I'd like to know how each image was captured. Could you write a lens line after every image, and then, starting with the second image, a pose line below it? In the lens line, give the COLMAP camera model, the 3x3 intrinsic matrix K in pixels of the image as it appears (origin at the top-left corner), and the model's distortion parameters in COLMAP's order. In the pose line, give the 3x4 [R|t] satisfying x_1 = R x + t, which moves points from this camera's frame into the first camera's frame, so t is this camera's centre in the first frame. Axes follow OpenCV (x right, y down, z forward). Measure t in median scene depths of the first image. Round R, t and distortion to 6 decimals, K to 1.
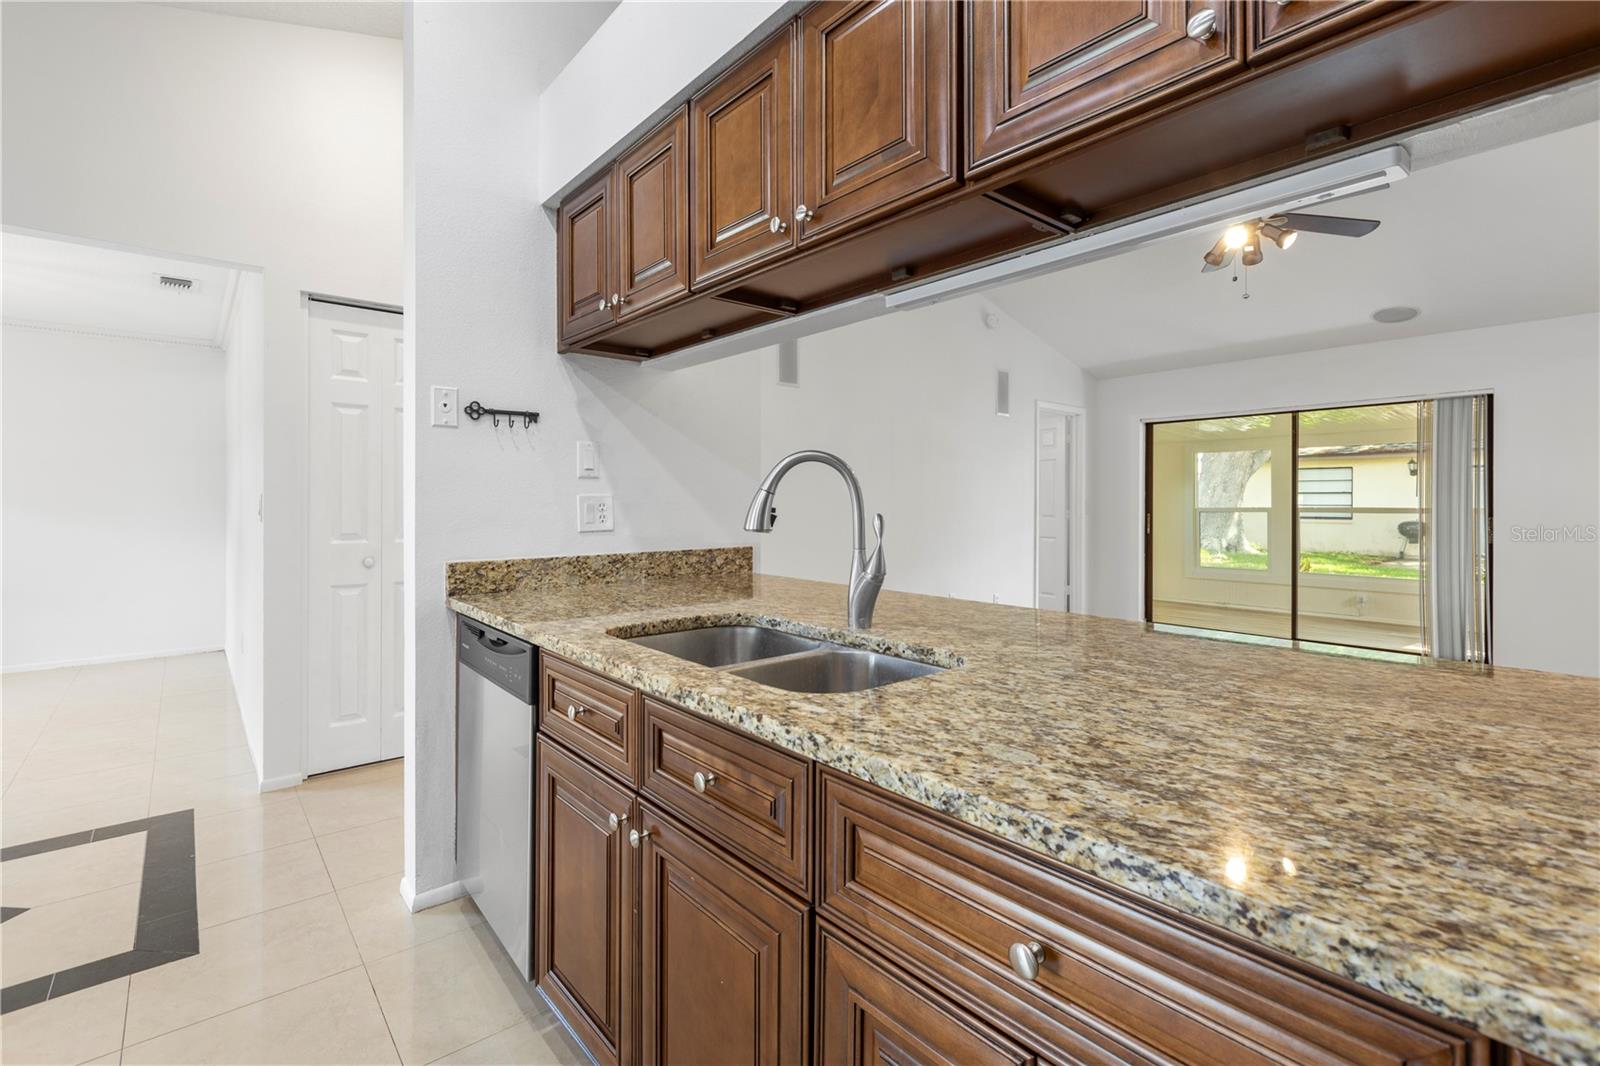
lens RADIAL K [[720.0, 0, 789.8], [0, 720.0, 506.5], [0, 0, 1]] dist [0.000934, -0.001364]
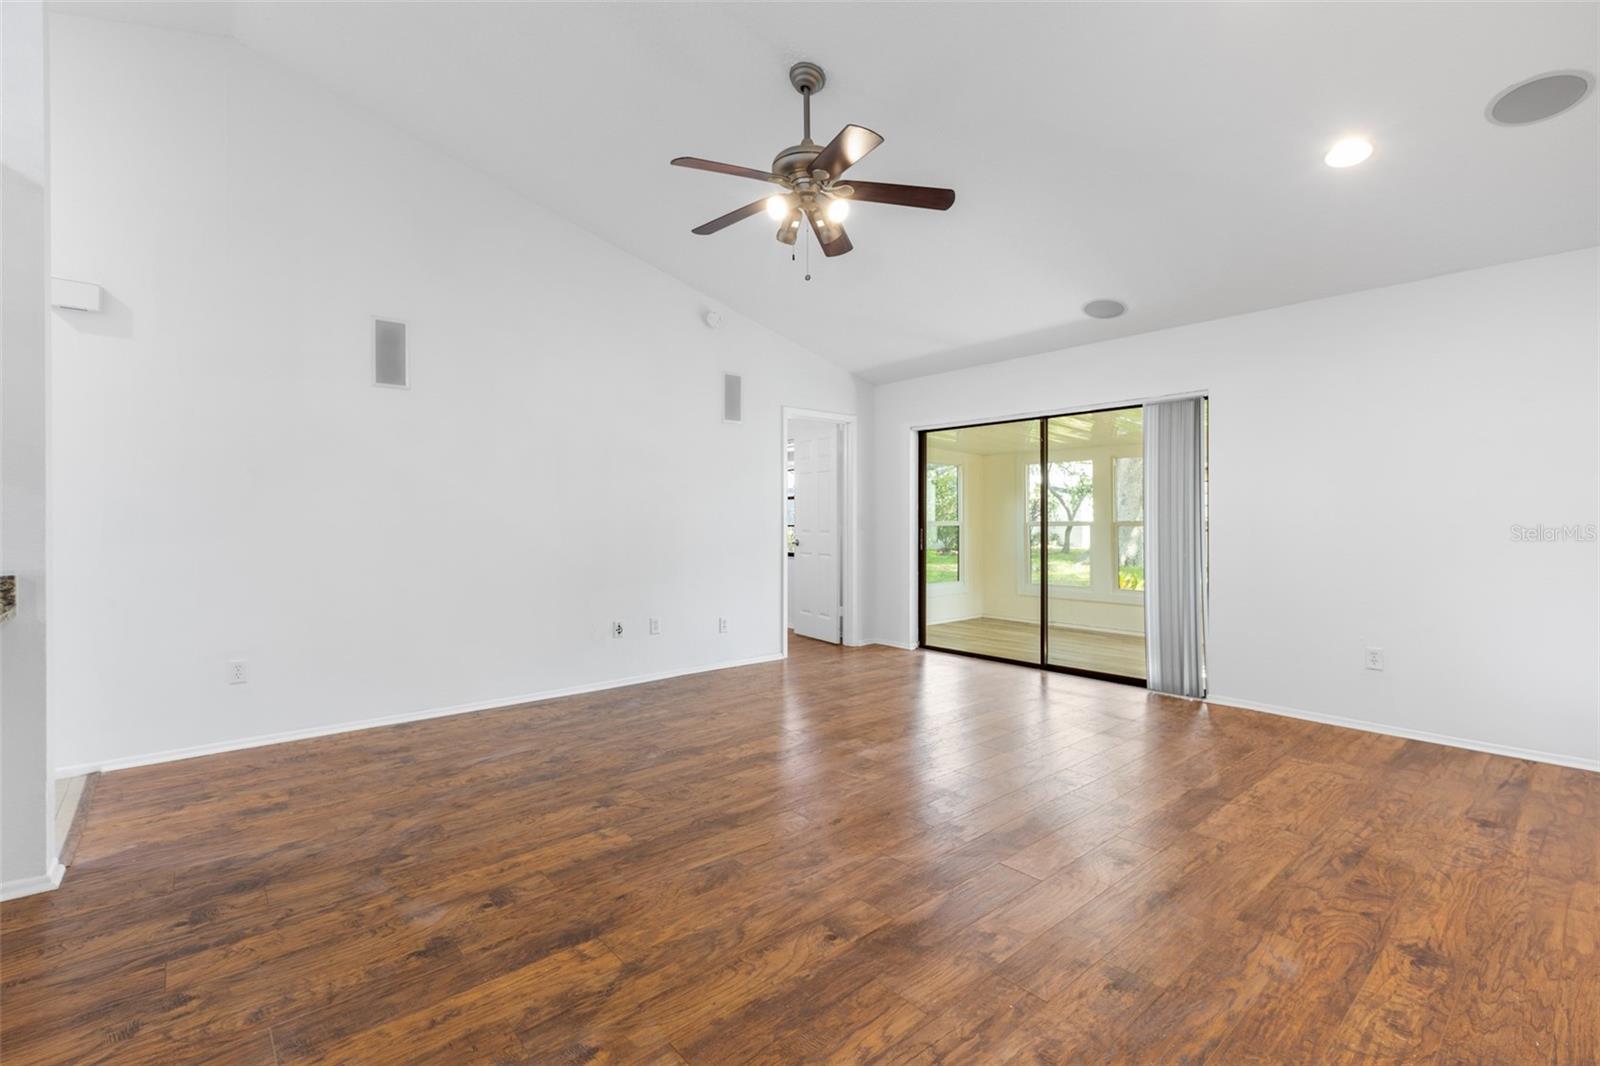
lens RADIAL K [[720.0, 0, 793.2], [0, 720.0, 513.5], [0, 0, 1]] dist [0.000934, -0.001364]
pose [[0.999869, -0.003726, 0.015732, 0.852701], [0.003890, 0.999938, -0.010392, -0.001481], [-0.015692, 0.010452, 0.999822, 0.197167]]
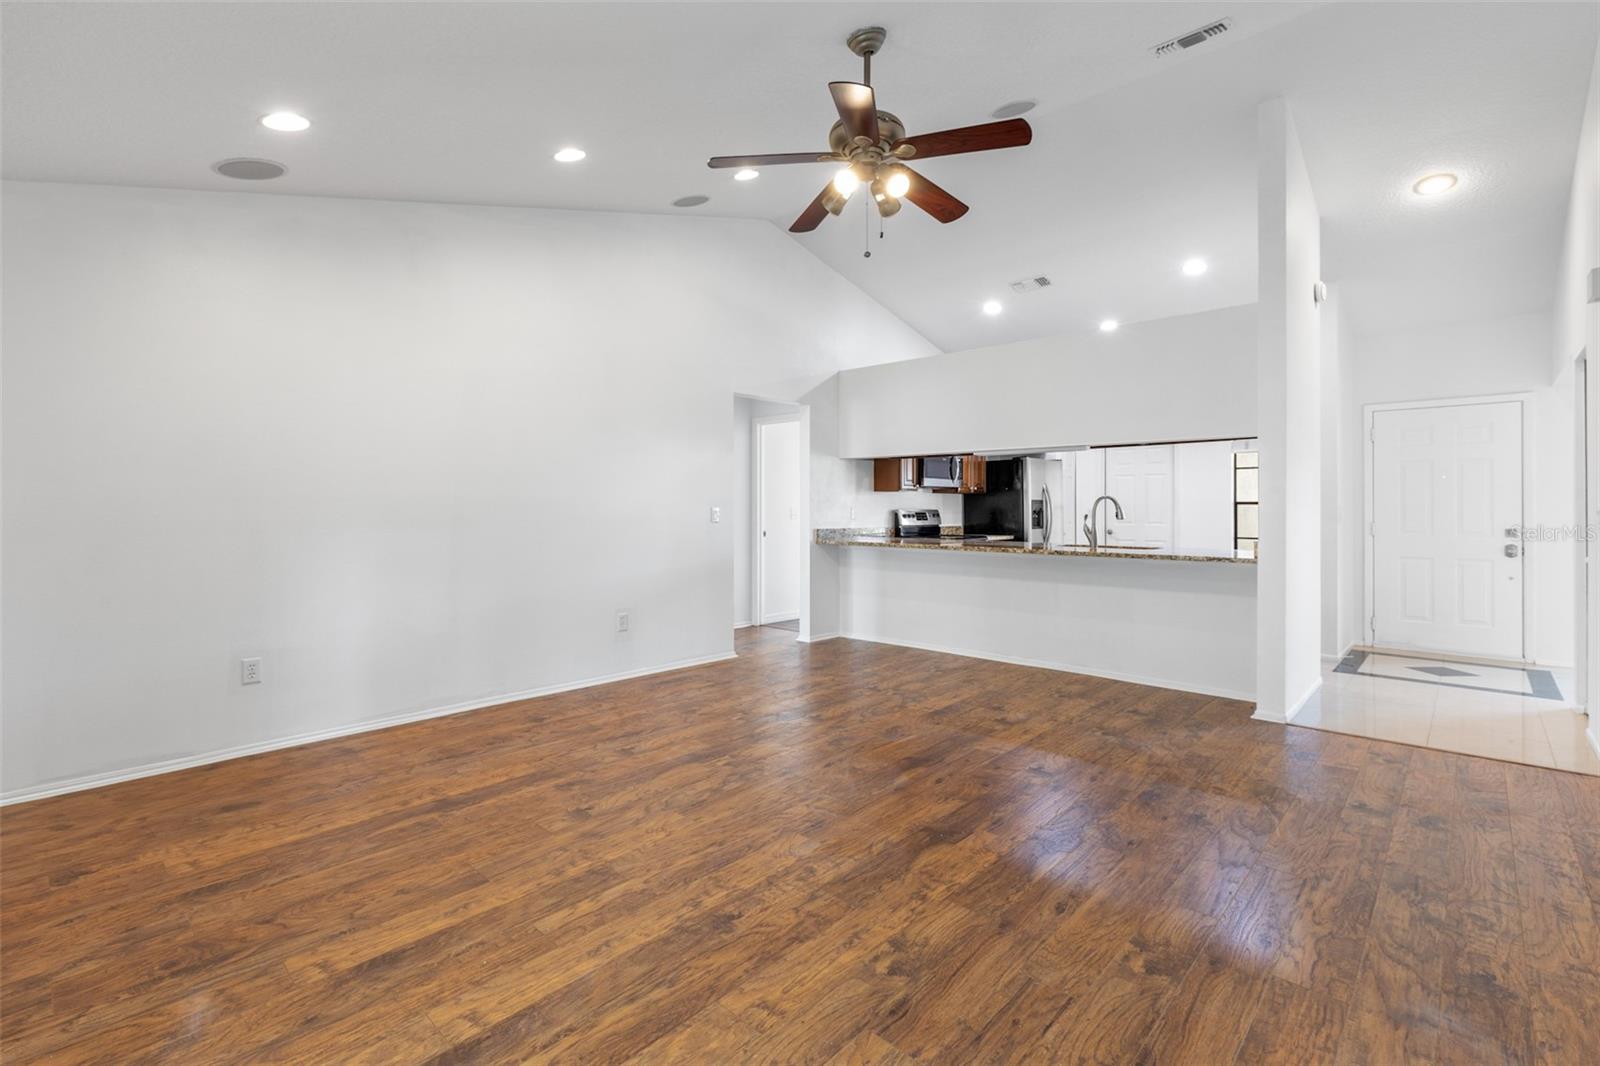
lens RADIAL K [[720.0, 0, 797.3], [0, 720.0, 531.8], [0, 0, 1]] dist [0.000934, -0.001364]
pose [[-0.992157, 0.002397, -0.124976, 1.145129], [-0.002400, 0.999267, 0.038219, -0.020796], [0.124976, 0.038219, -0.991423, 2.507156]]
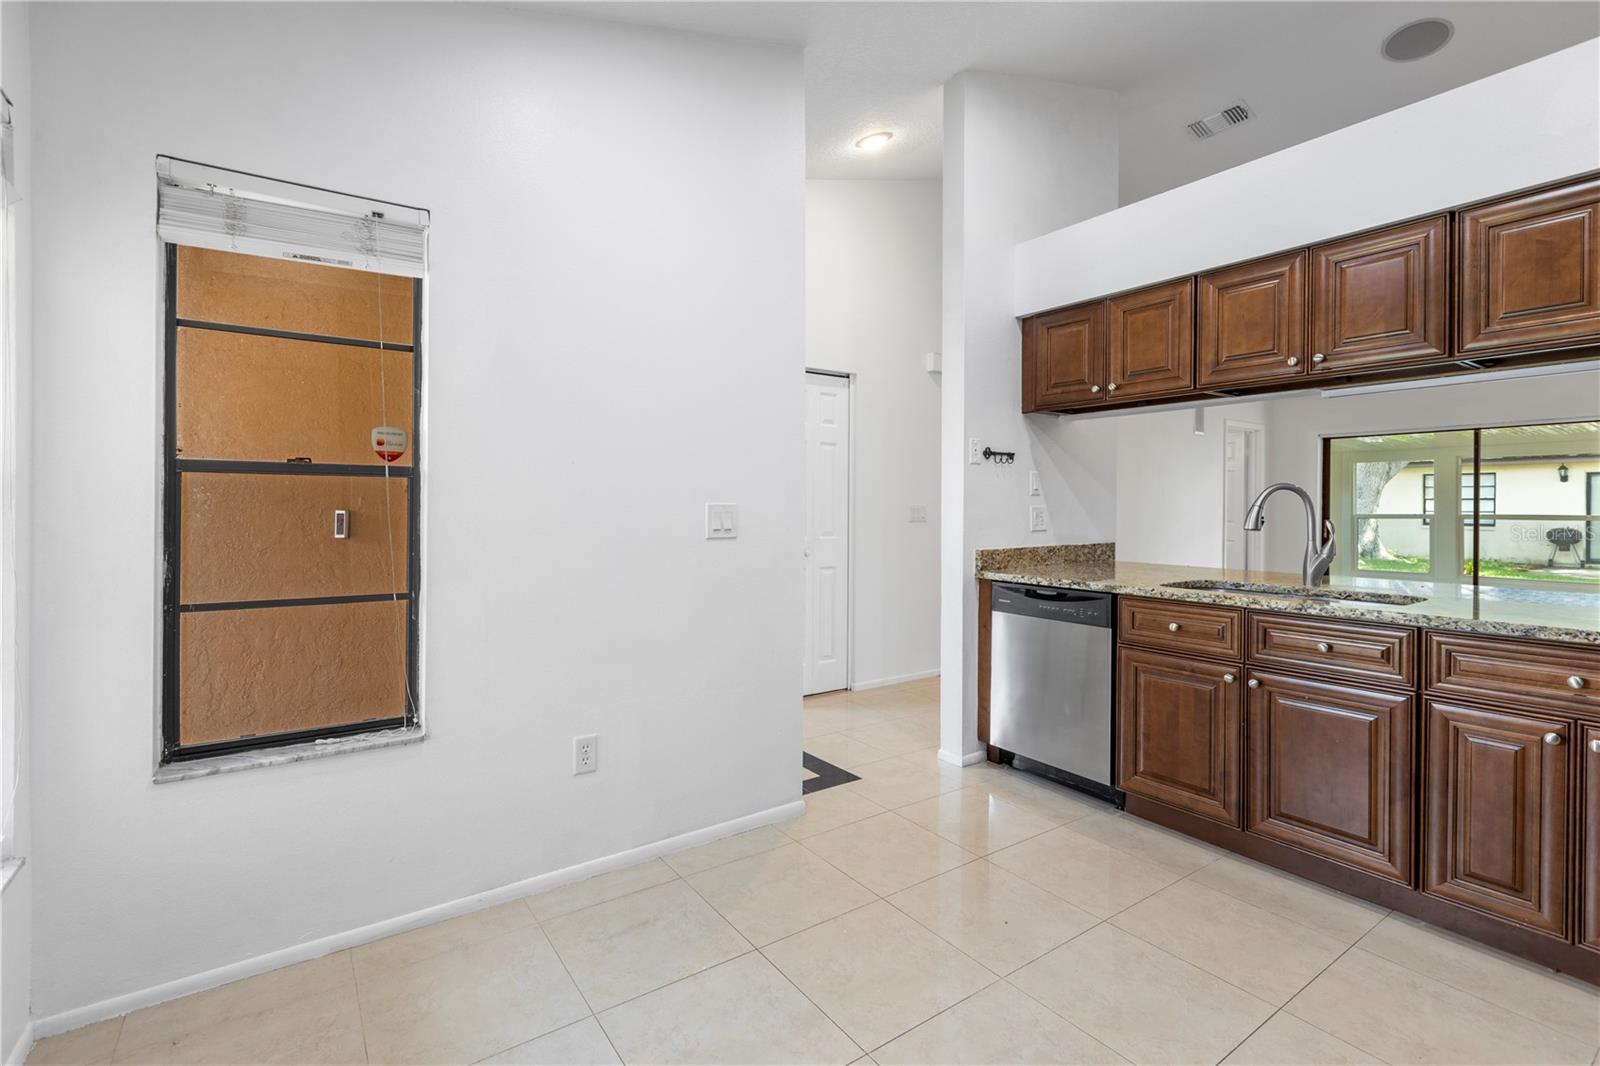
lens RADIAL K [[720.0, 0, 789.9], [0, 720.0, 513.6], [0, 0, 1]] dist [0.000934, -0.001364]
pose [[0.995525, 0.002721, -0.094456, -0.590246], [-0.002342, 0.999989, 0.004125, -0.005672], [0.094466, -0.003885, 0.995520, -0.495994]]
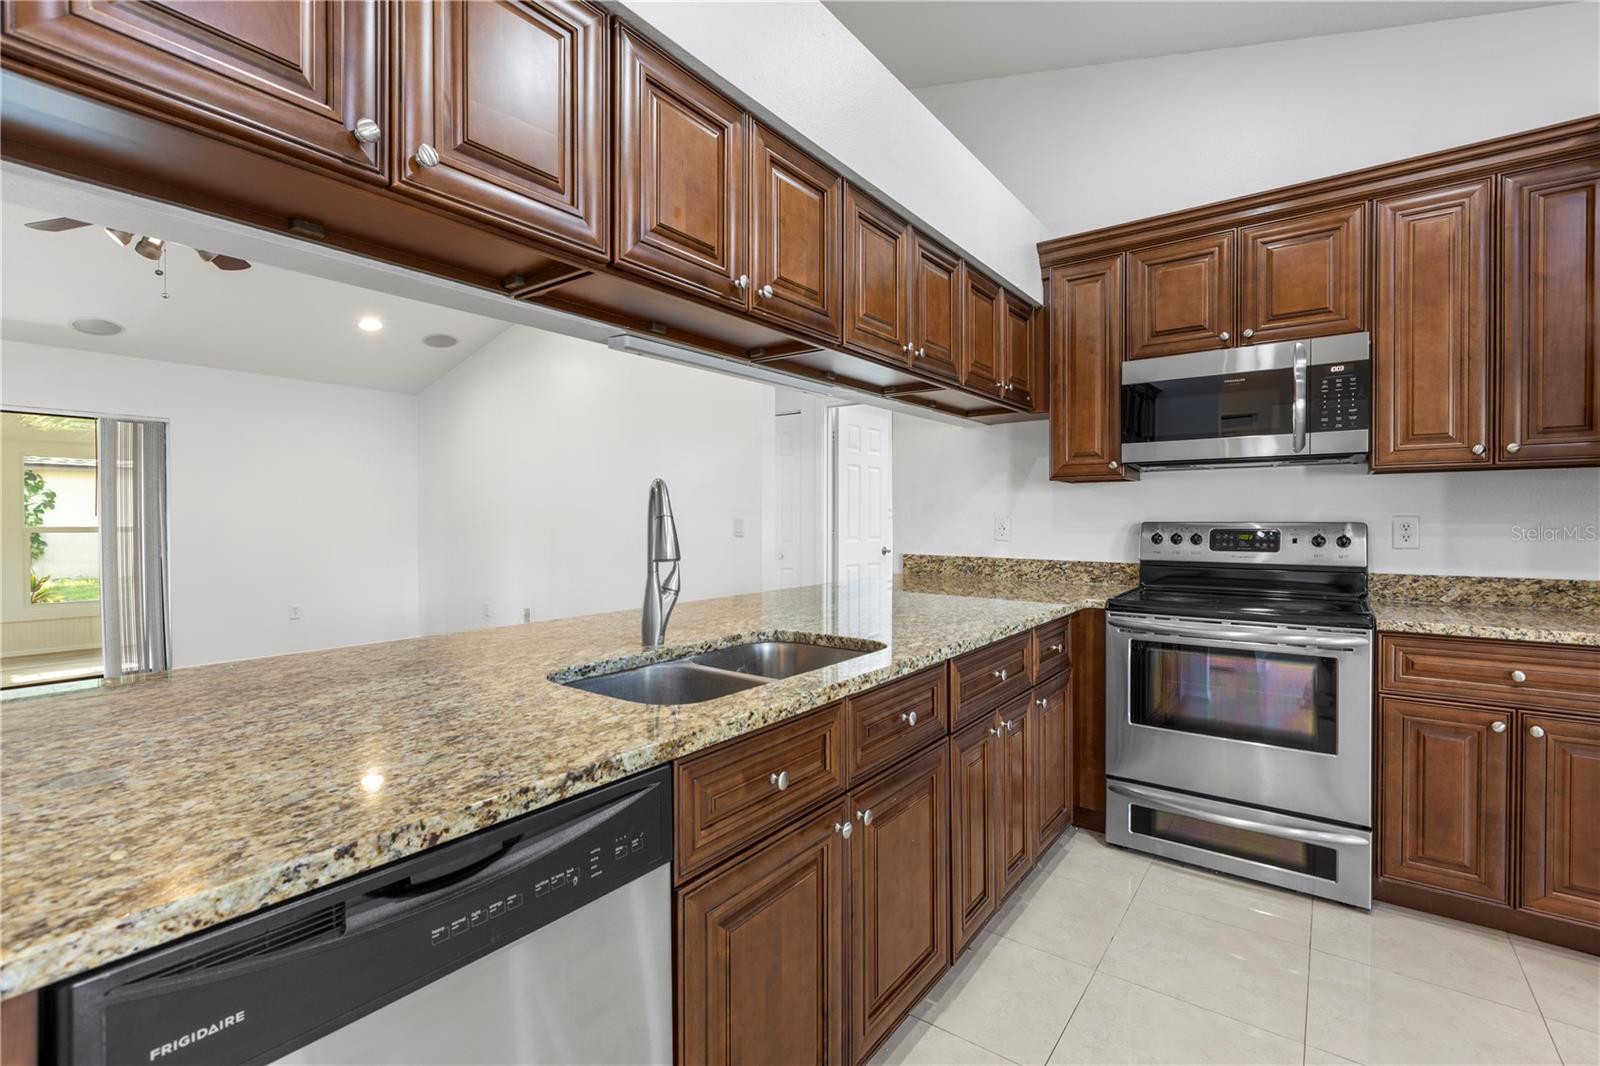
lens RADIAL K [[720.0, 0, 790.2], [0, 720.0, 528.4], [0, 0, 1]] dist [0.000934, -0.001364]
pose [[-0.226971, -0.013110, 0.973813, -0.595565], [0.005362, 0.999877, 0.014710, -0.011432], [-0.973887, 0.008560, -0.226873, 0.627373]]
